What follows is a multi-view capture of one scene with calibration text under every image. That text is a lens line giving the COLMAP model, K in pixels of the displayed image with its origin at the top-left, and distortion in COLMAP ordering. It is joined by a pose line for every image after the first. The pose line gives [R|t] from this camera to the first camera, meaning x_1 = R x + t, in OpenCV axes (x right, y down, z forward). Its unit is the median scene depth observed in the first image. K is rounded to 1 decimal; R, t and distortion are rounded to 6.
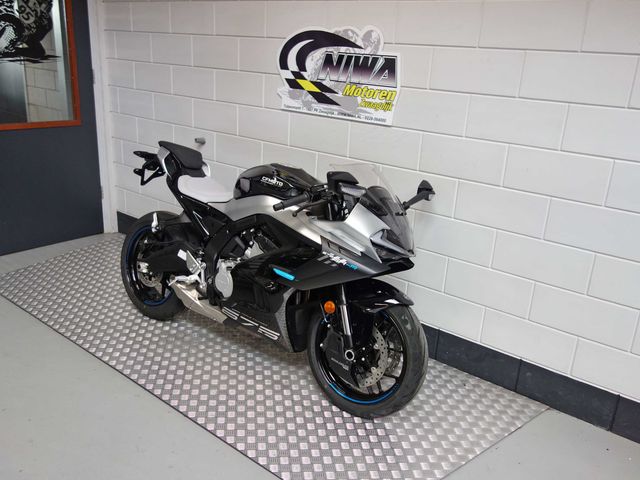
lens RADIAL K [[566.3, 0, 320.0], [0, 566.3, 240.0], [0, 0, 1]] dist [0.007899, 0.003312]
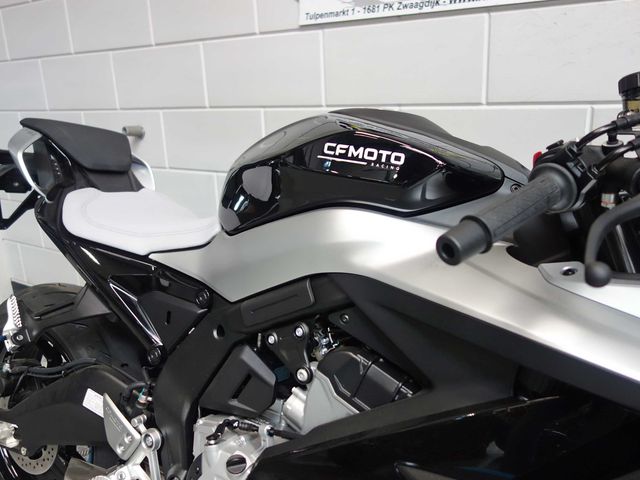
lens RADIAL K [[566.3, 0, 320.0], [0, 566.3, 240.0], [0, 0, 1]] dist [0.007899, 0.003312]
pose [[0.992032, -0.113727, 0.054205, -0.110137], [0.116490, 0.991887, -0.050886, -0.043756], [-0.047978, 0.056795, 0.997232, 0.640573]]
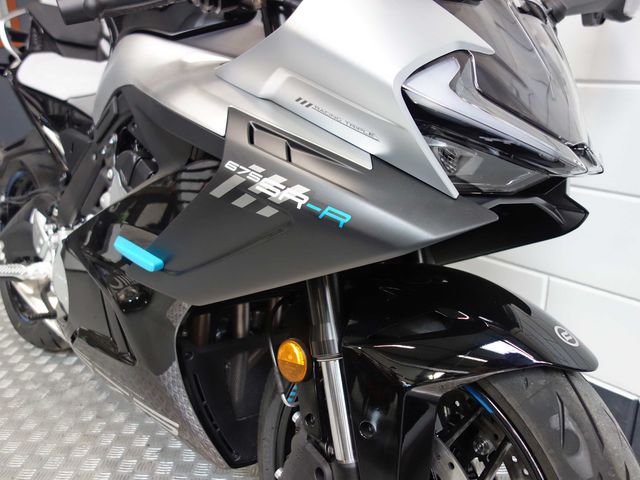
lens RADIAL K [[566.3, 0, 320.0], [0, 566.3, 240.0], [0, 0, 1]] dist [0.007899, 0.003312]
pose [[0.980702, -0.019049, -0.194577, 0.078250], [0.021148, 0.999738, 0.008720, 0.044406], [0.194360, -0.012667, 0.980848, 0.602971]]
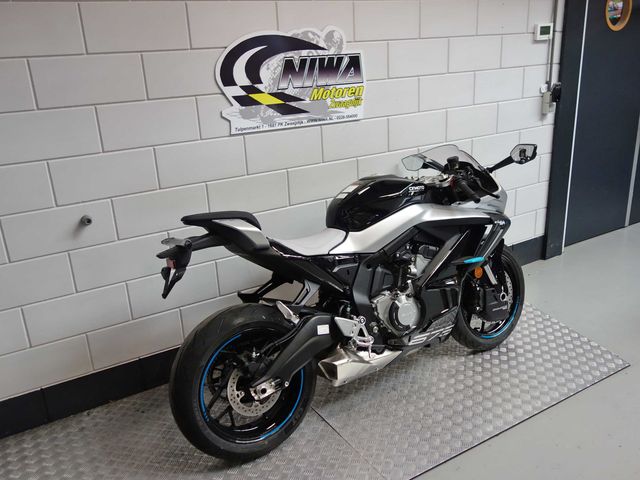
lens RADIAL K [[566.3, 0, 320.0], [0, 566.3, 240.0], [0, 0, 1]] dist [0.007899, 0.003312]
pose [[0.336504, -0.369632, 0.866105, -0.894176], [0.363966, 0.899318, 0.242396, -0.281190], [-0.868501, 0.233666, 0.437158, 0.652916]]
